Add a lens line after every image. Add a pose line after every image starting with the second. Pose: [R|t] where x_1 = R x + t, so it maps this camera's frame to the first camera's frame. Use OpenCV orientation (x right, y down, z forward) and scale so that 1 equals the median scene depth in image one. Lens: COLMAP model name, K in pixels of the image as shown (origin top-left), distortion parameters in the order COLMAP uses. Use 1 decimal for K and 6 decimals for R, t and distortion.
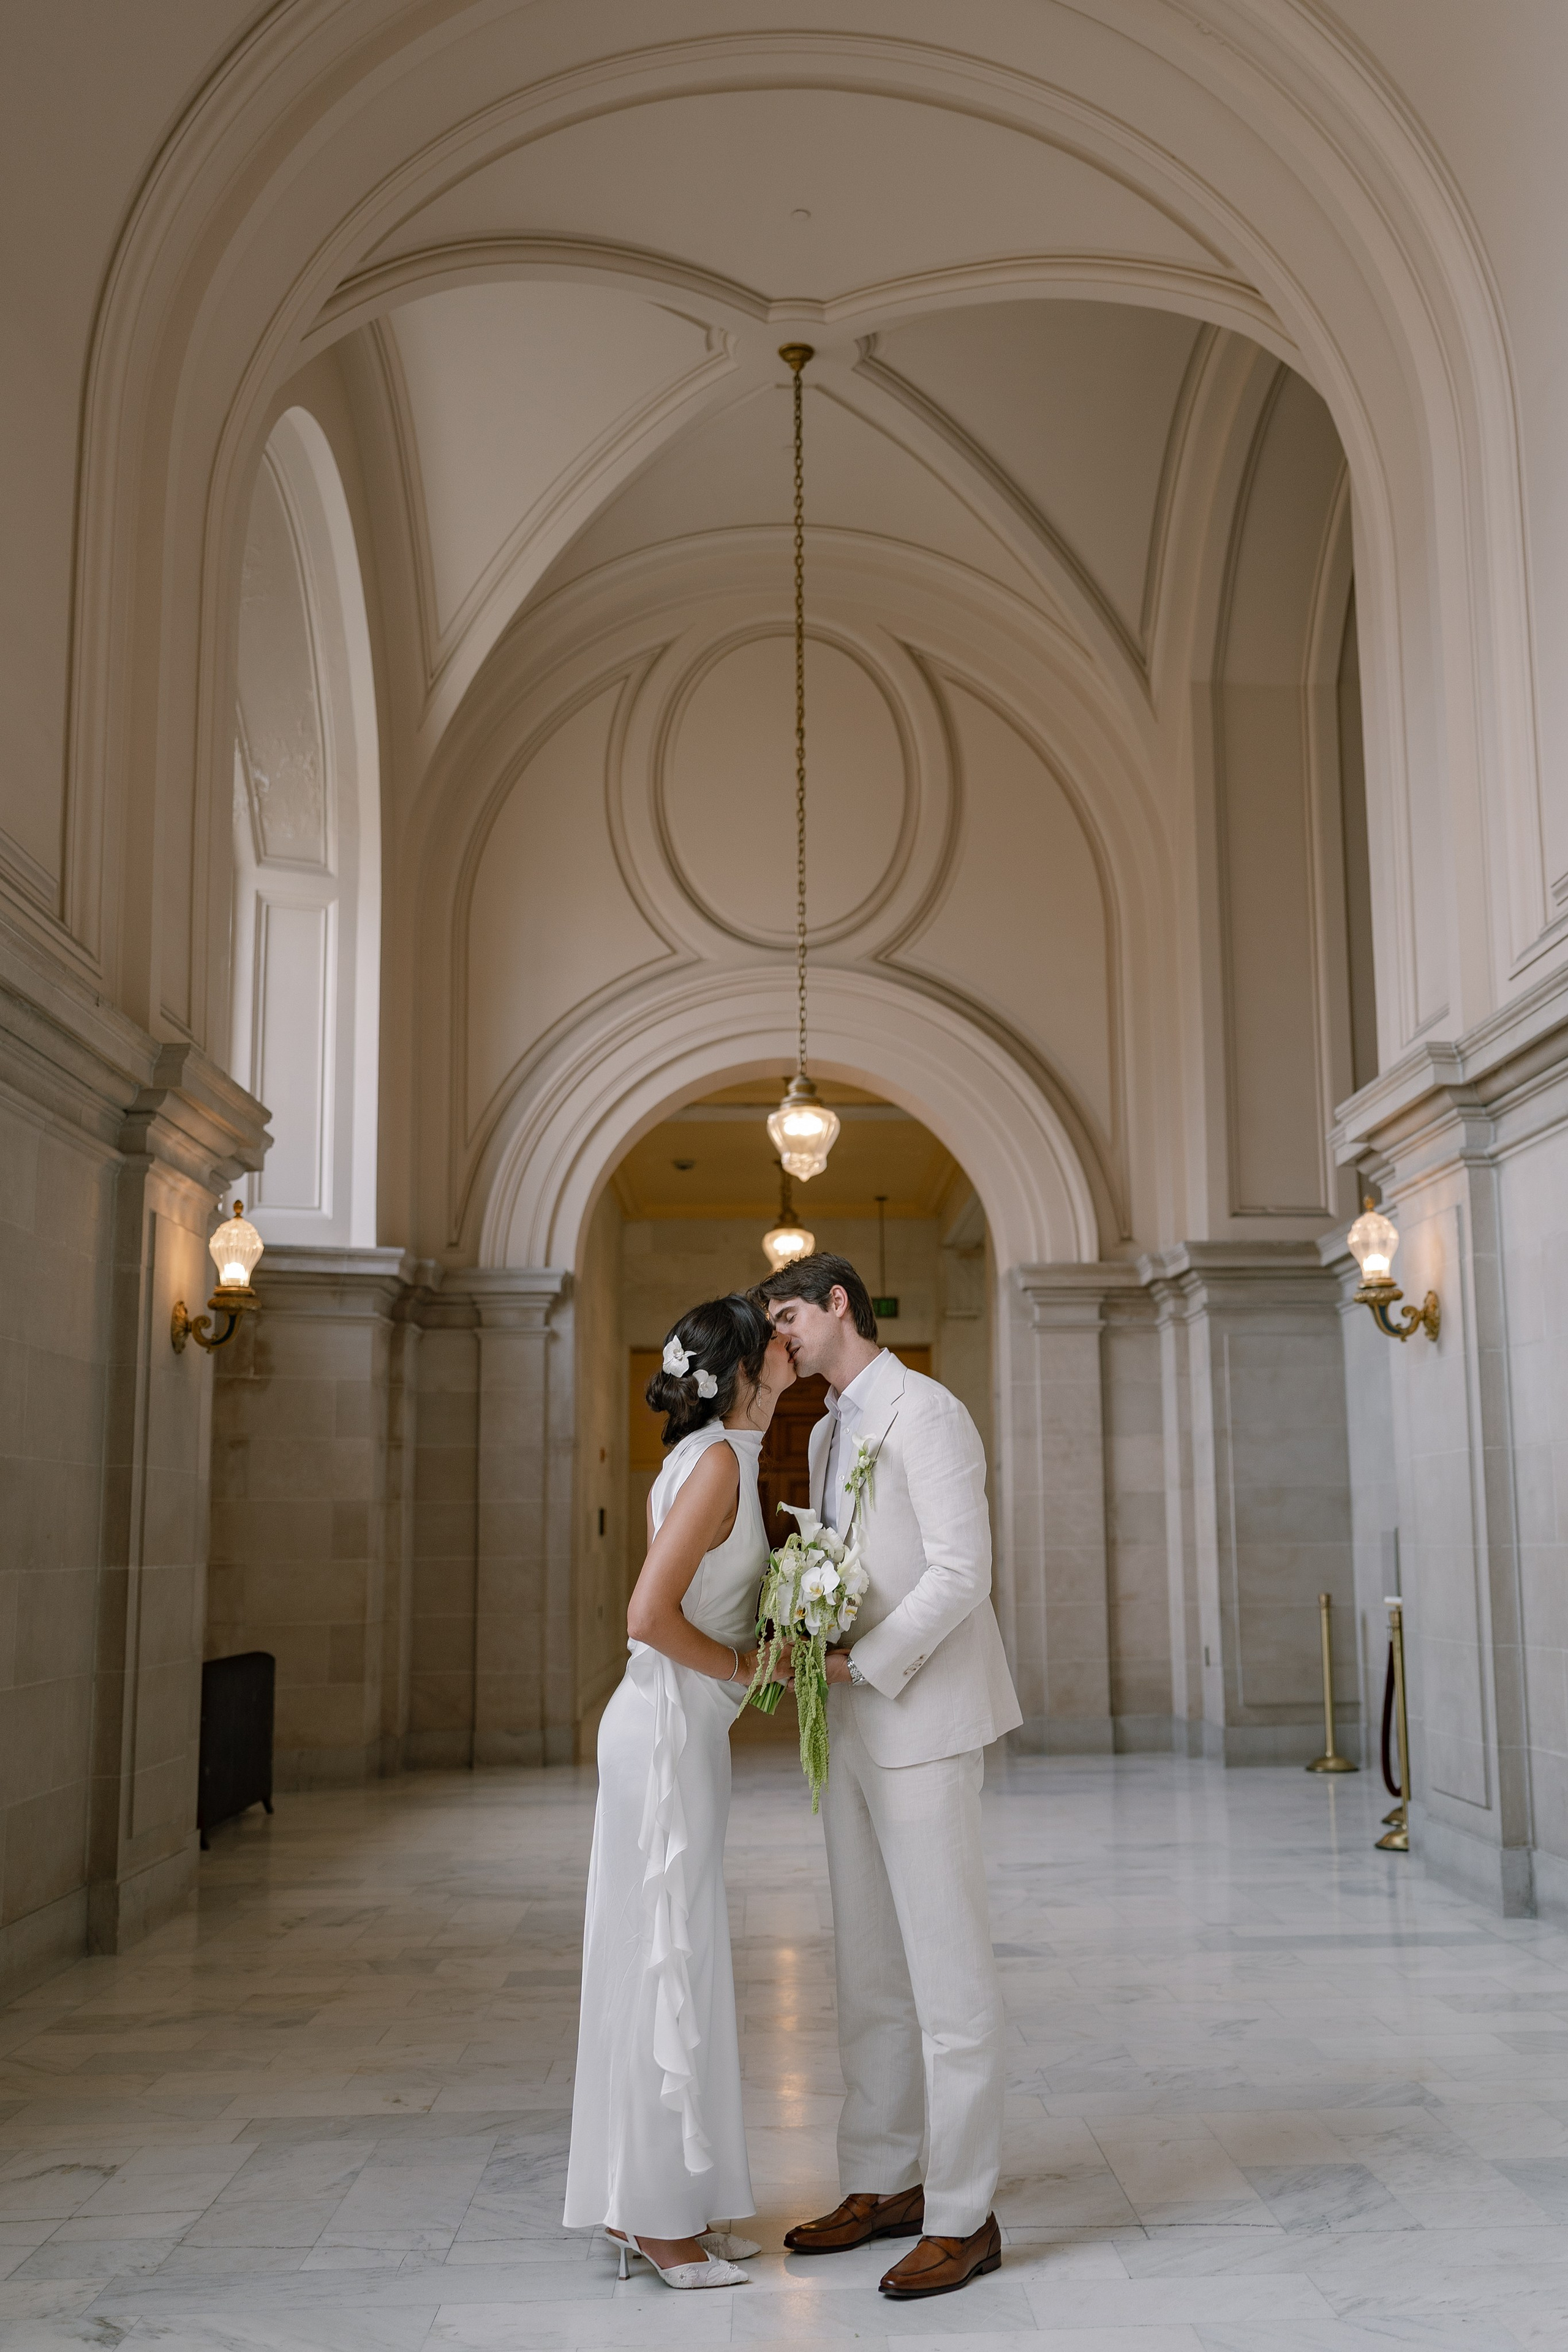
lens RADIAL K [[2326.9, 0, 902.1], [0, 2326.9, 1174.9], [0, 0, 1]] dist [0.000207, -0.002222]
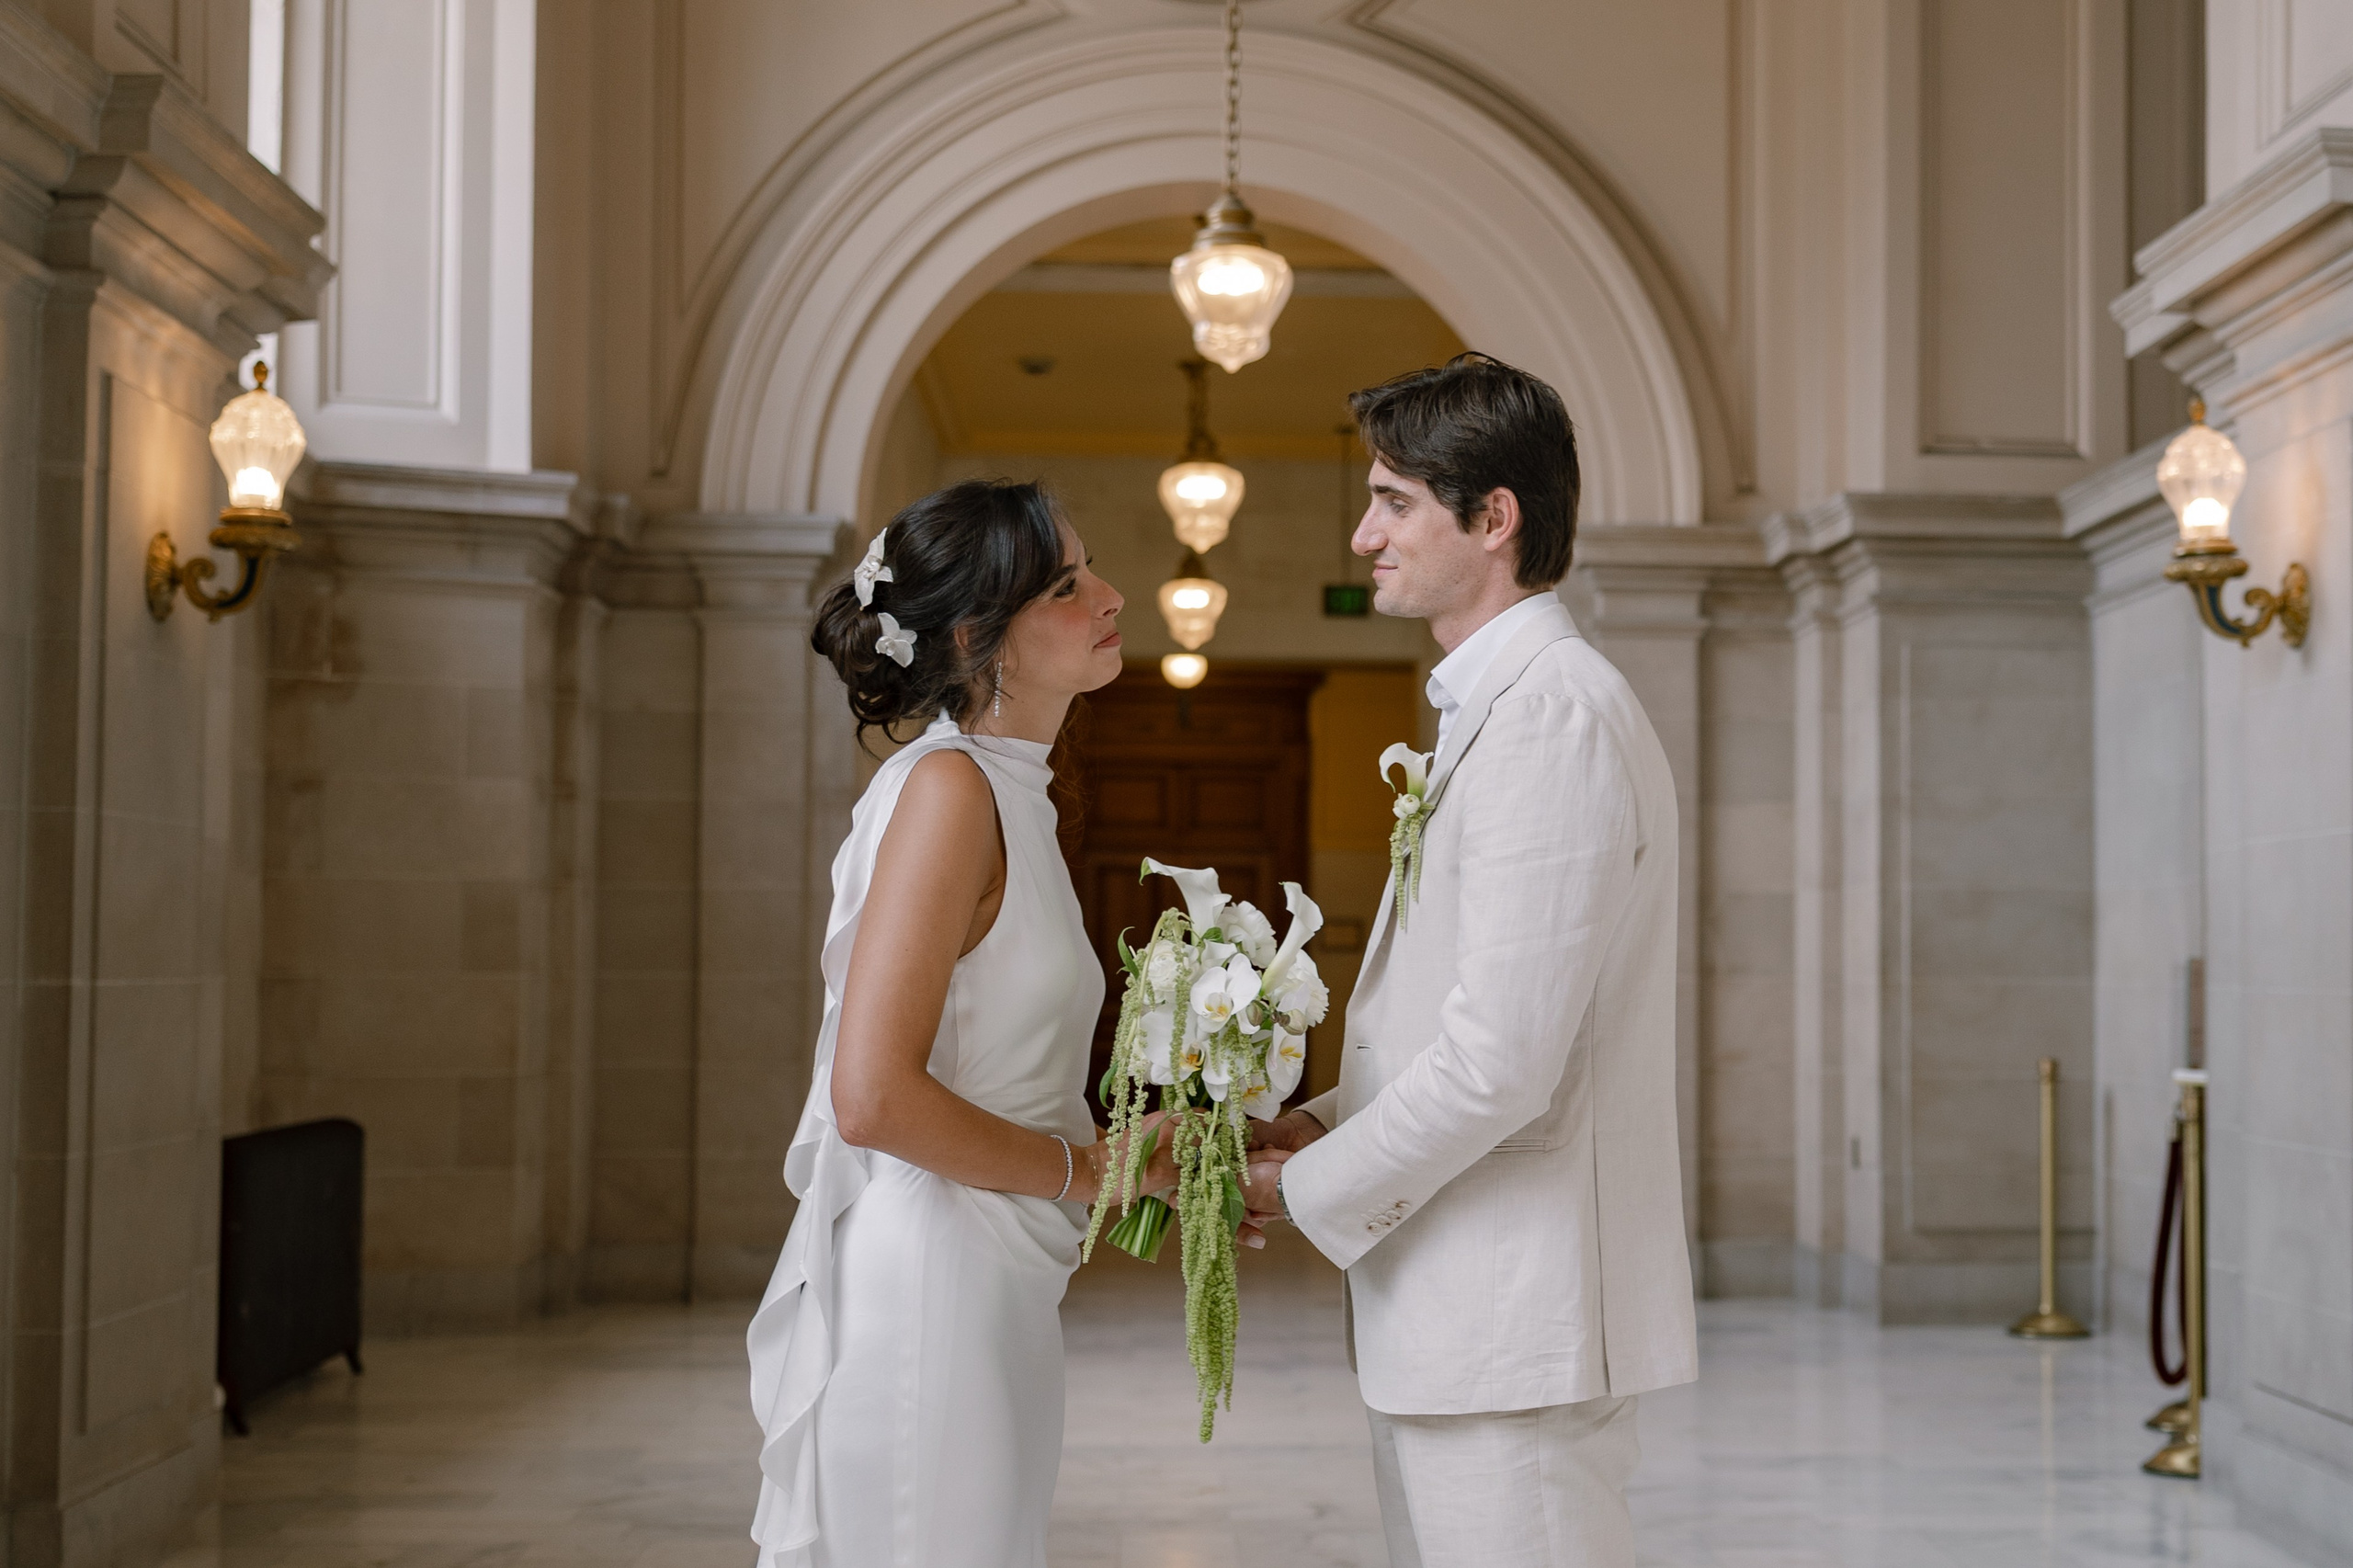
lens RADIAL K [[3444.4, 0, 1399.4], [0, 3444.4, 809.5], [0, 0, 1]] dist [0.002202, -0.022954]
pose [[0.999707, 0.020980, 0.012108, -0.006100], [-0.022204, 0.993473, 0.111885, 0.013026], [-0.009682, -0.112121, 0.993647, 0.086172]]
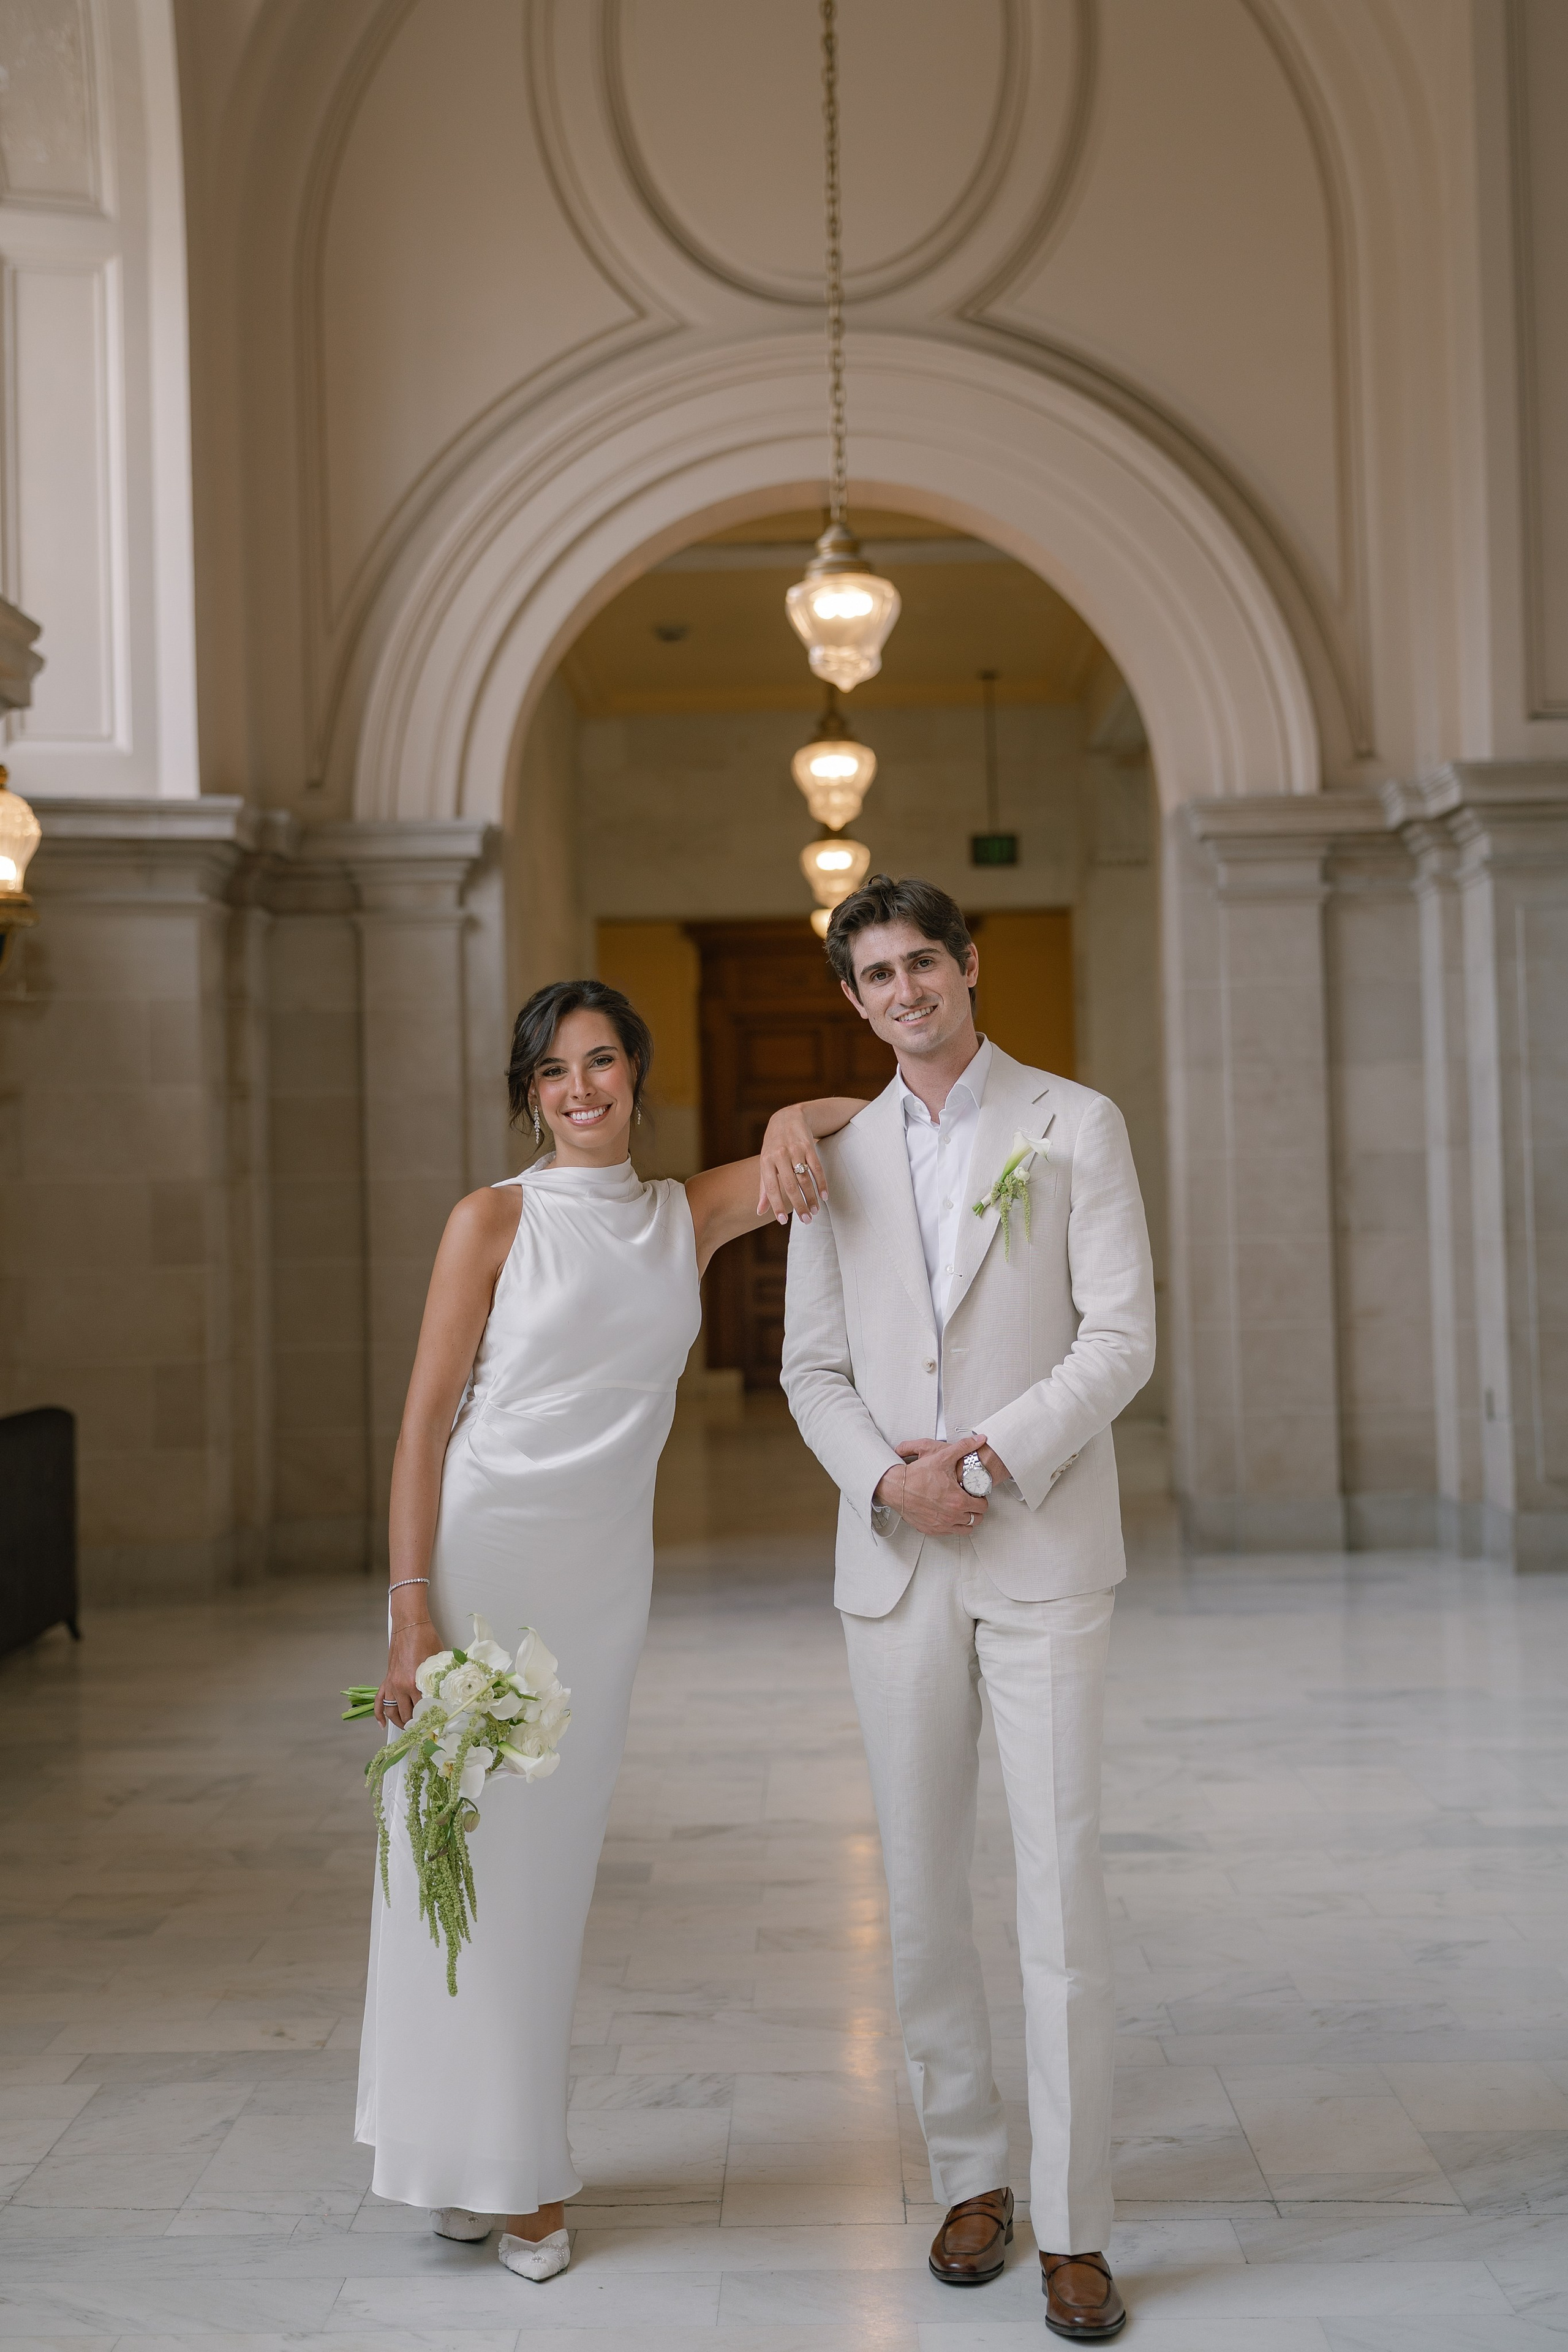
lens RADIAL K [[3855.5, 0, 682.5], [0, 3855.5, 1044.2], [0, 0, 1]] dist [0.019445, -0.034152]
pose [[0.995219, -0.012464, -0.096865, 0.013802], [0.023703, 0.992994, 0.115766, -0.022139], [0.094744, -0.117509, 0.988542, -0.068566]]
